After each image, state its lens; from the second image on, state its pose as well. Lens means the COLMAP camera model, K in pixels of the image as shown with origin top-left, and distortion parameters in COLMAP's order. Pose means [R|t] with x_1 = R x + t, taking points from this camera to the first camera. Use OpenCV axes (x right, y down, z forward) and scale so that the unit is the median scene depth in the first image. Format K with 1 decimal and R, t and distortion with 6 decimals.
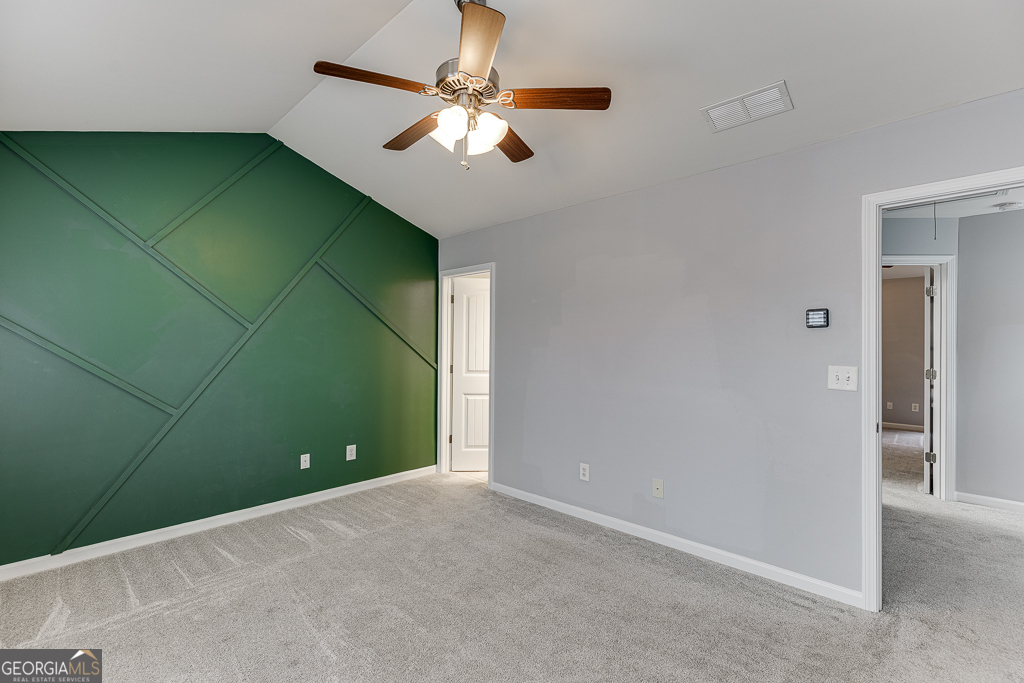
lens RADIAL K [[456.2, 0, 516.7], [0, 456.2, 340.0], [0, 0, 1]] dist [0.007479, -0.002256]
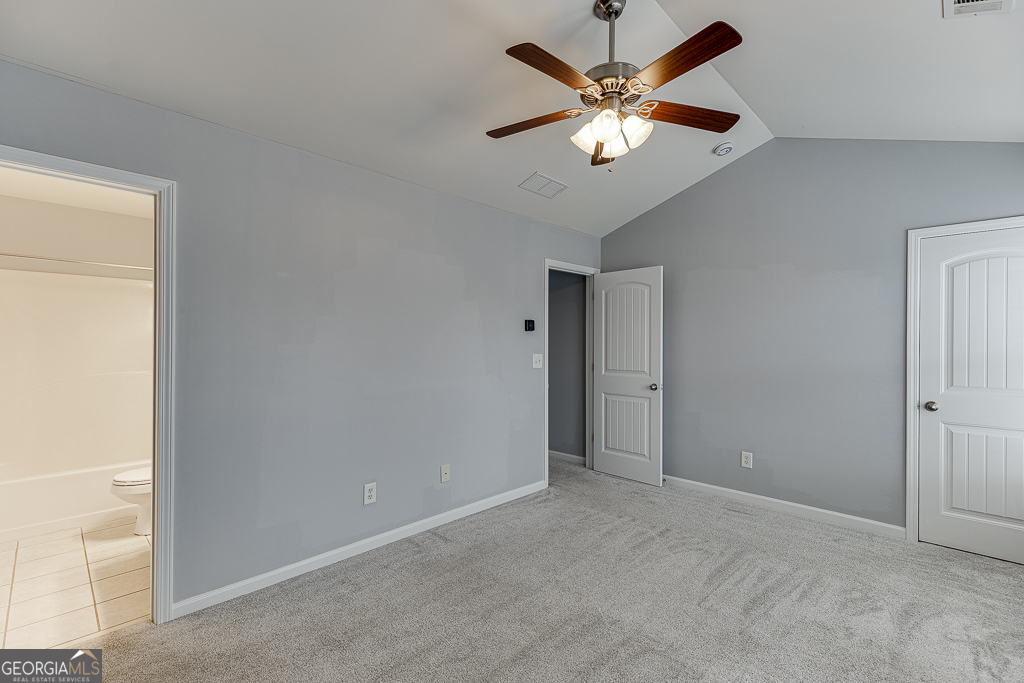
lens RADIAL K [[456.2, 0, 513.0], [0, 456.2, 343.6], [0, 0, 1]] dist [0.007479, -0.002256]
pose [[0.015100, -0.004518, 0.999876, -0.772890], [-0.013259, 0.999901, 0.004718, 0.007911], [-0.999798, -0.013329, 0.015038, 0.822006]]
